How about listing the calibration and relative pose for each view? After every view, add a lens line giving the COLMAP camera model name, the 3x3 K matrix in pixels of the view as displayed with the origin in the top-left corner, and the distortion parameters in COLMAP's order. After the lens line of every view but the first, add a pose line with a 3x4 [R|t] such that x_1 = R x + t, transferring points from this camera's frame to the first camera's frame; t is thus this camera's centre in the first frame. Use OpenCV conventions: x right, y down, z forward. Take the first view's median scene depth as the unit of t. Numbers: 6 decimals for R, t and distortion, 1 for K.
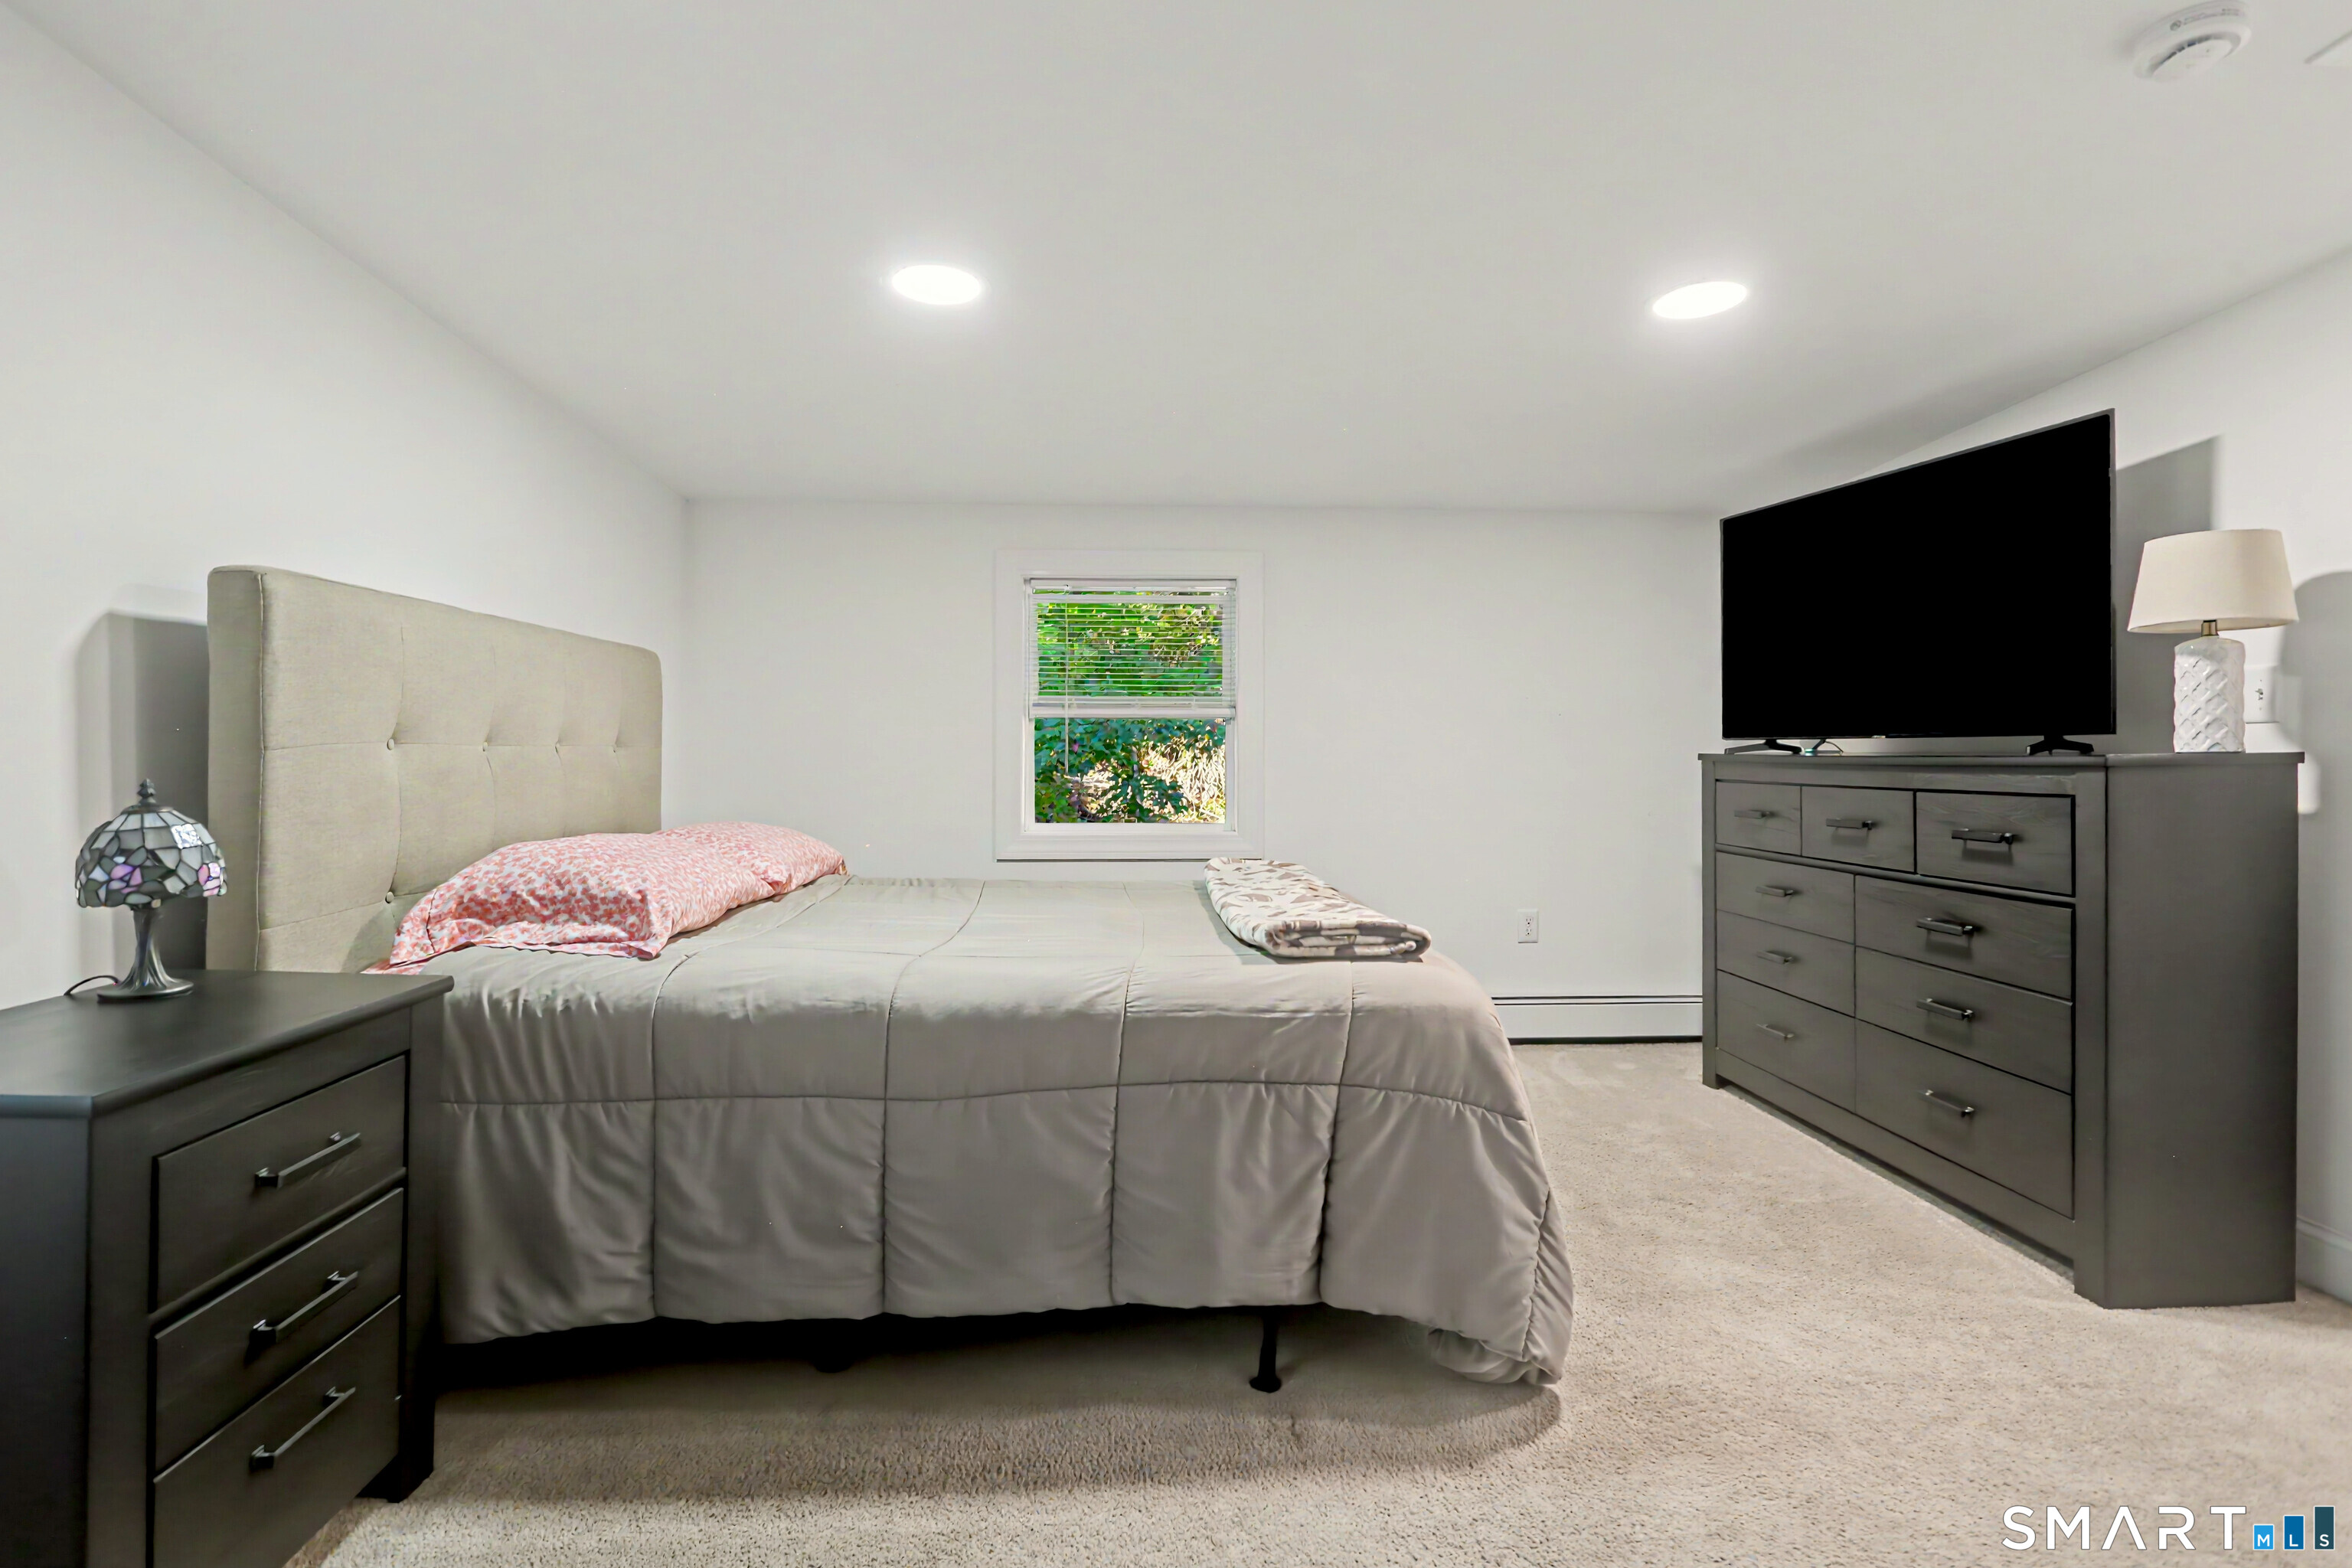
lens RADIAL K [[1150.7, 0, 1171.7], [0, 1150.7, 773.4], [0, 0, 1]] dist [-0.003712, 0.000825]
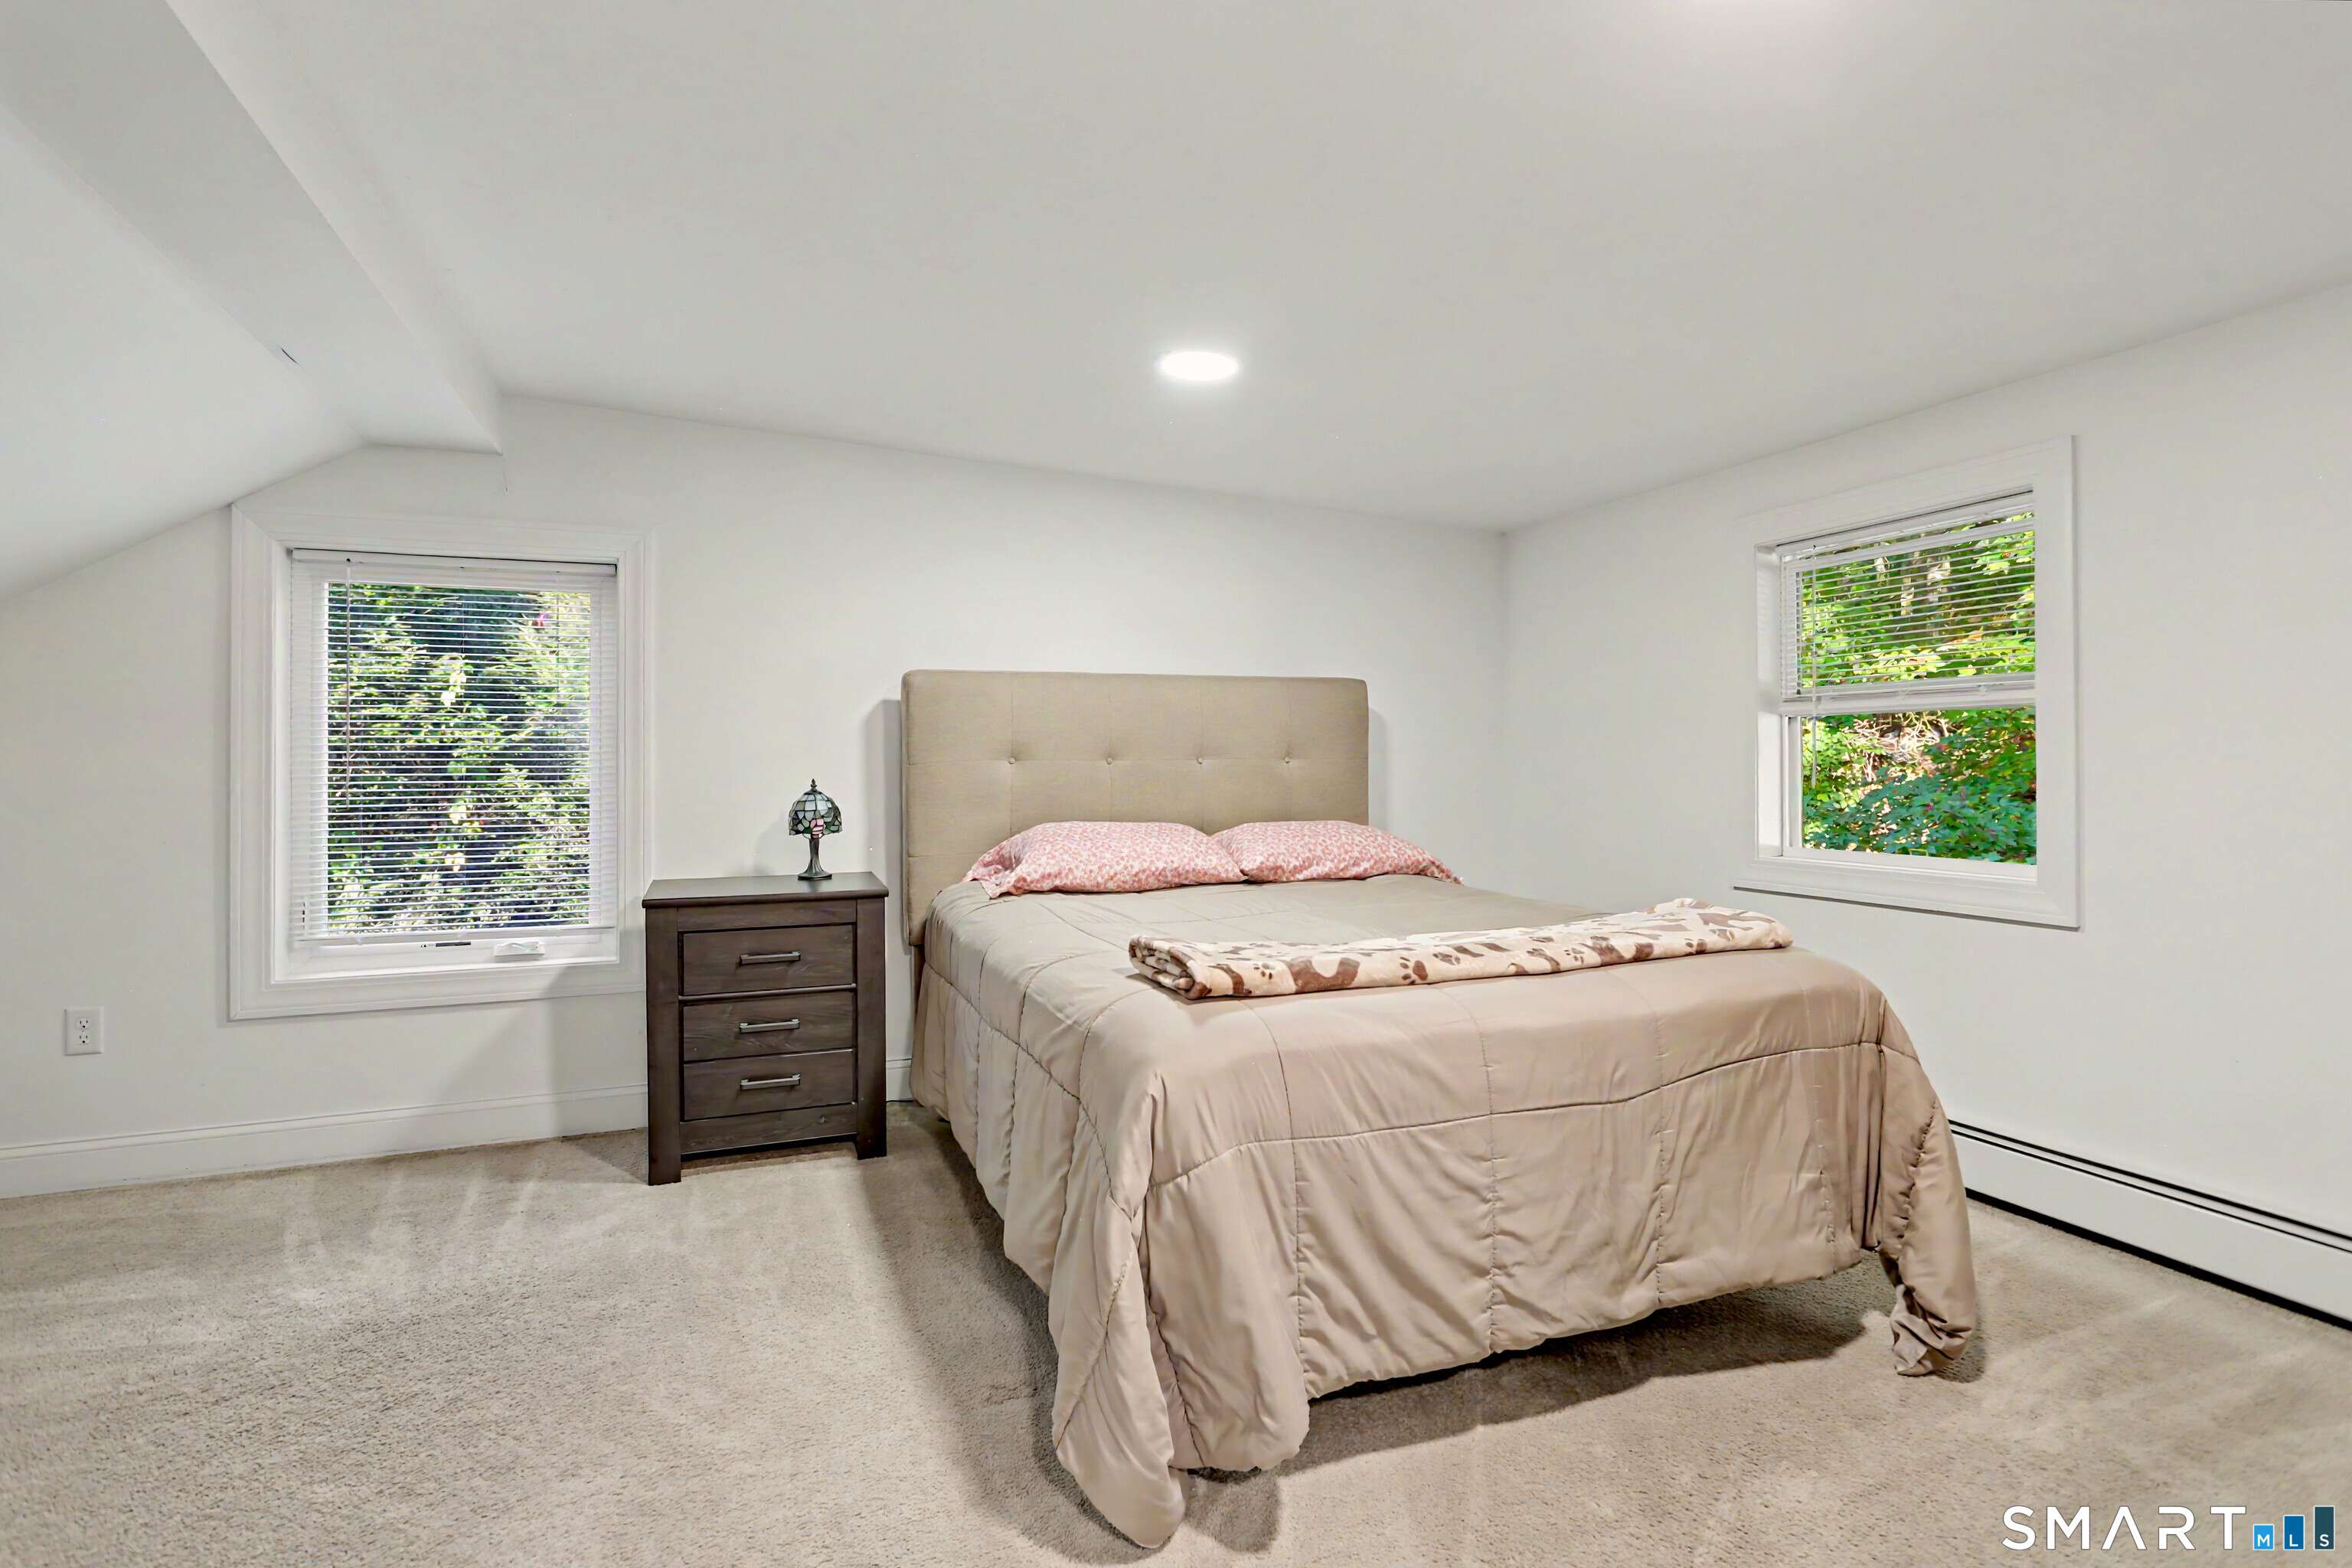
lens RADIAL K [[1137.1, 0, 1171.3], [0, 1137.1, 754.4], [0, 0, 1]] dist [0.001616, 0.000760]
pose [[0.308444, -0.007441, -0.951213, 1.046313], [-0.006673, 0.999928, -0.009986, -0.020367], [0.951219, 0.009428, 0.308372, 0.730769]]
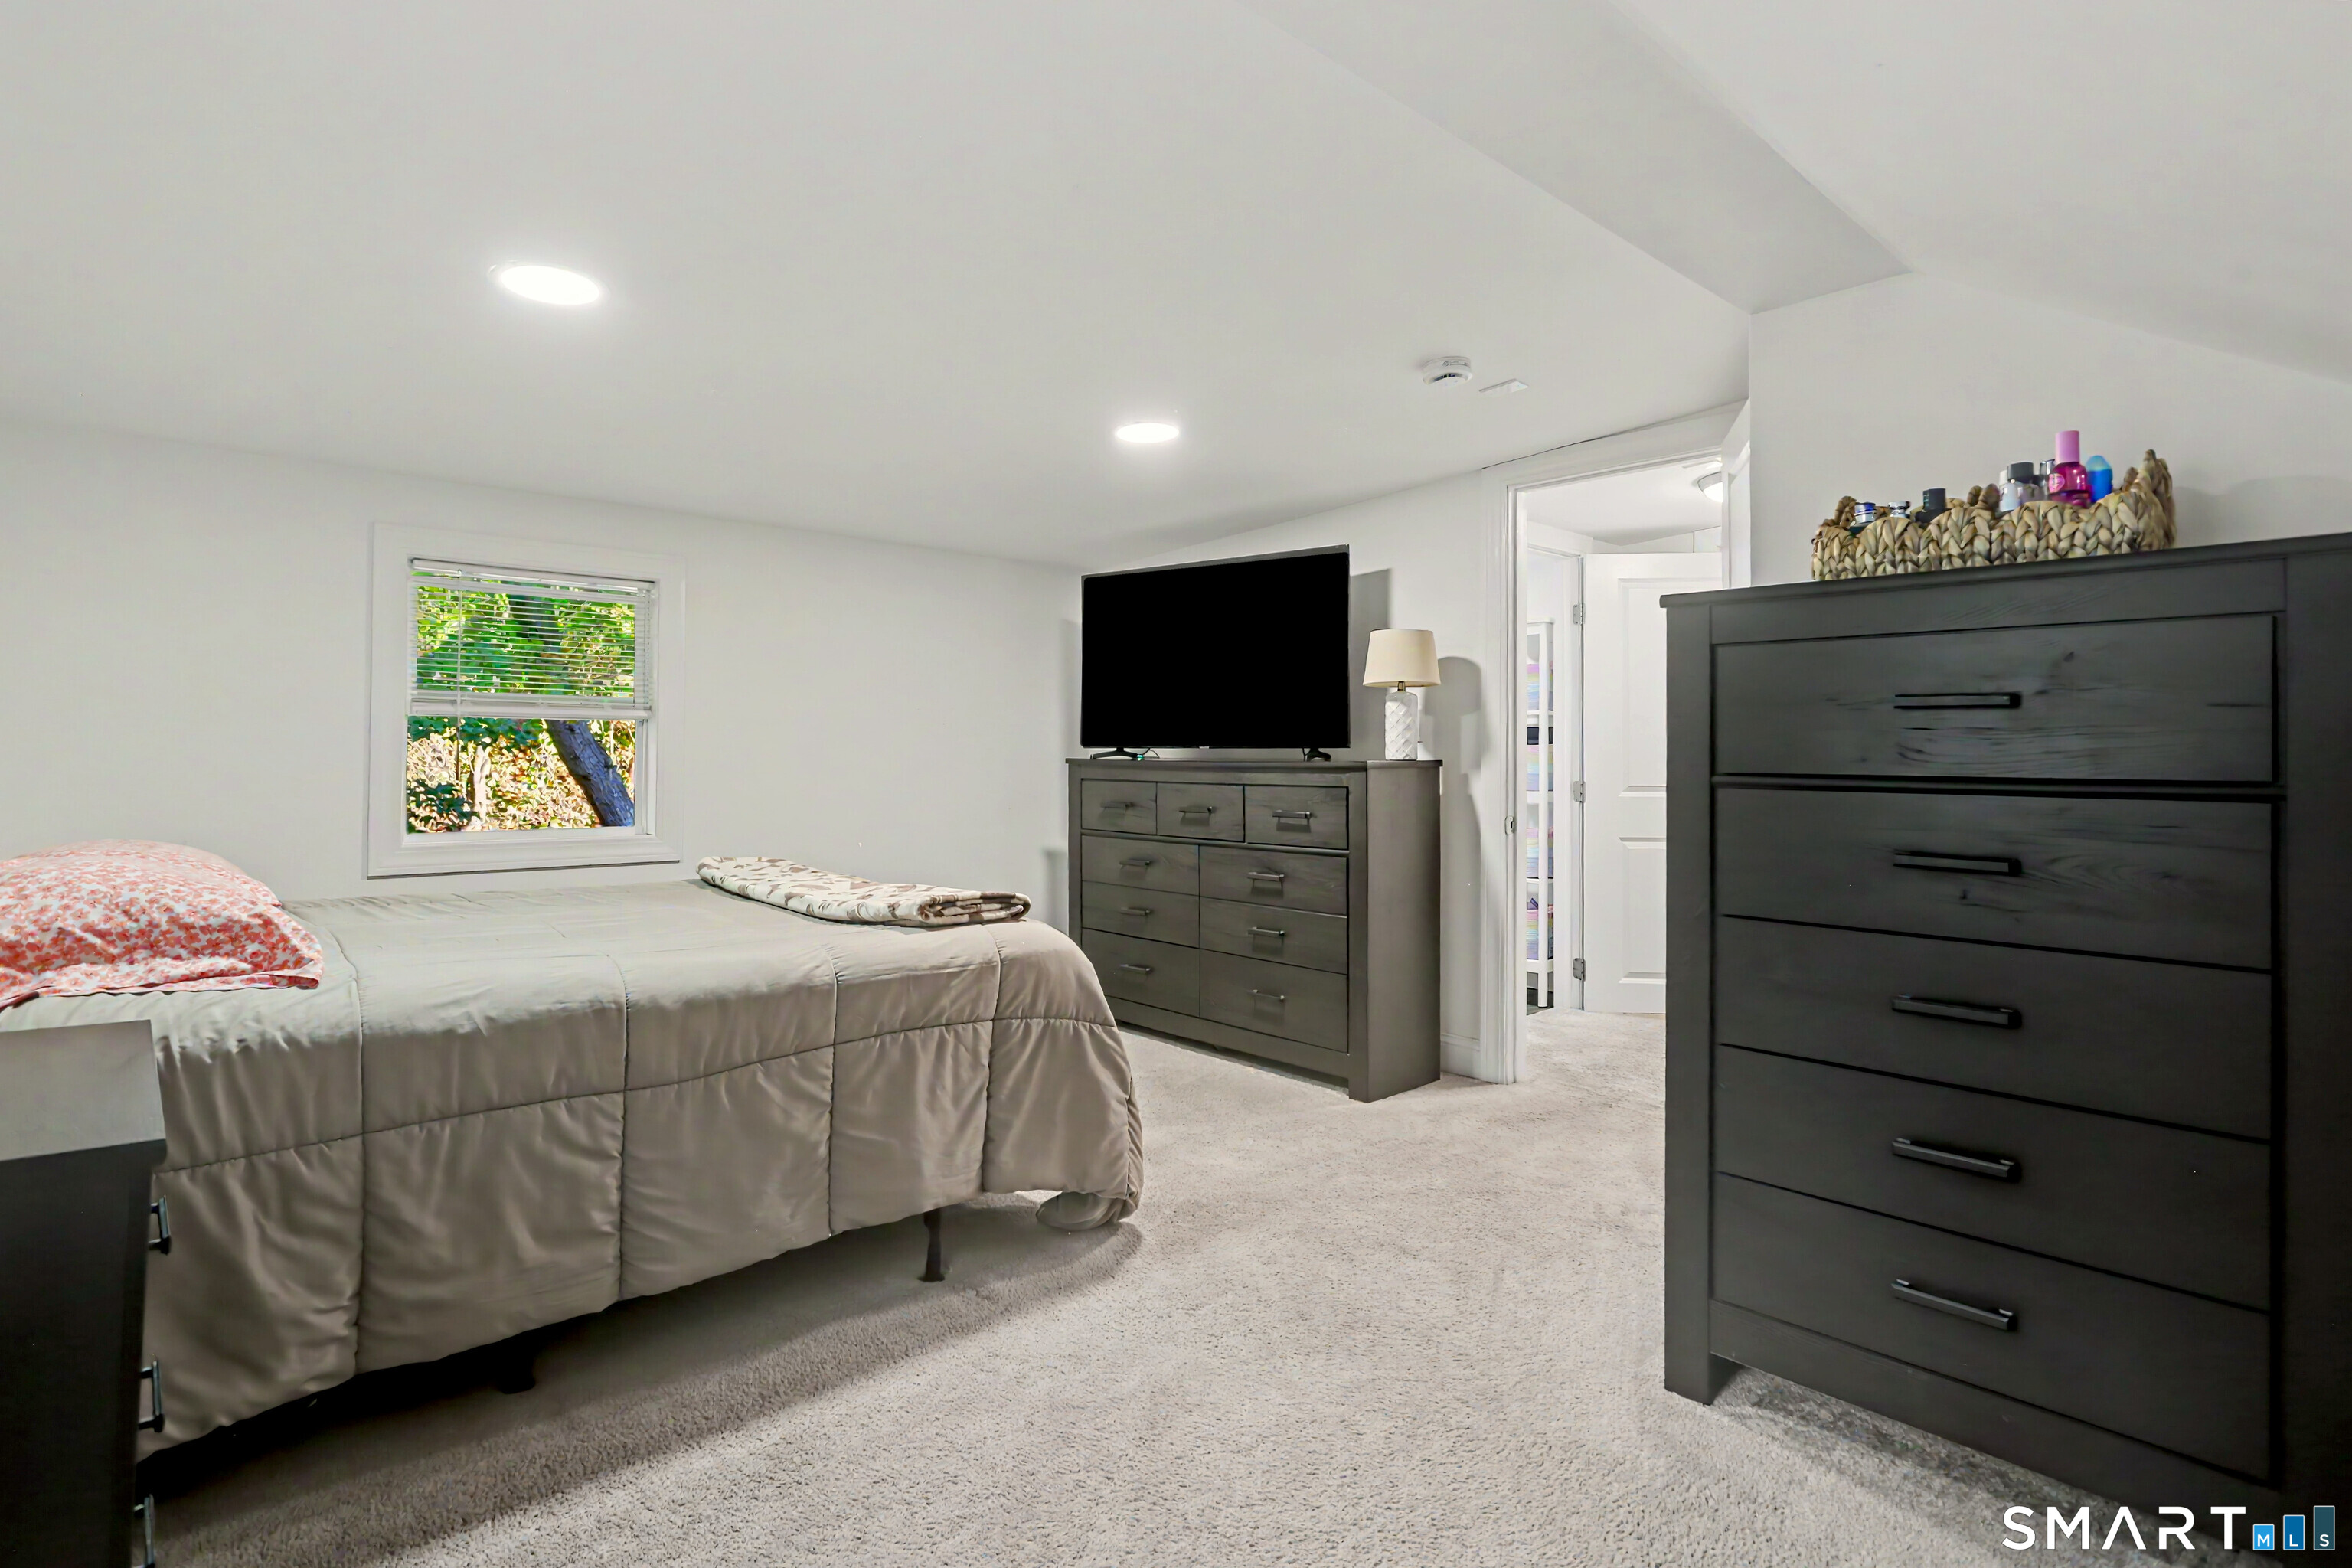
lens RADIAL K [[1137.1, 0, 1171.3], [0, 1137.1, 754.4], [0, 0, 1]] dist [0.001616, 0.000760]
pose [[0.784224, 0.005770, 0.620450, -0.468287], [0.005446, 0.999854, -0.016182, -0.001582], [-0.620453, 0.016069, 0.784079, -0.111012]]
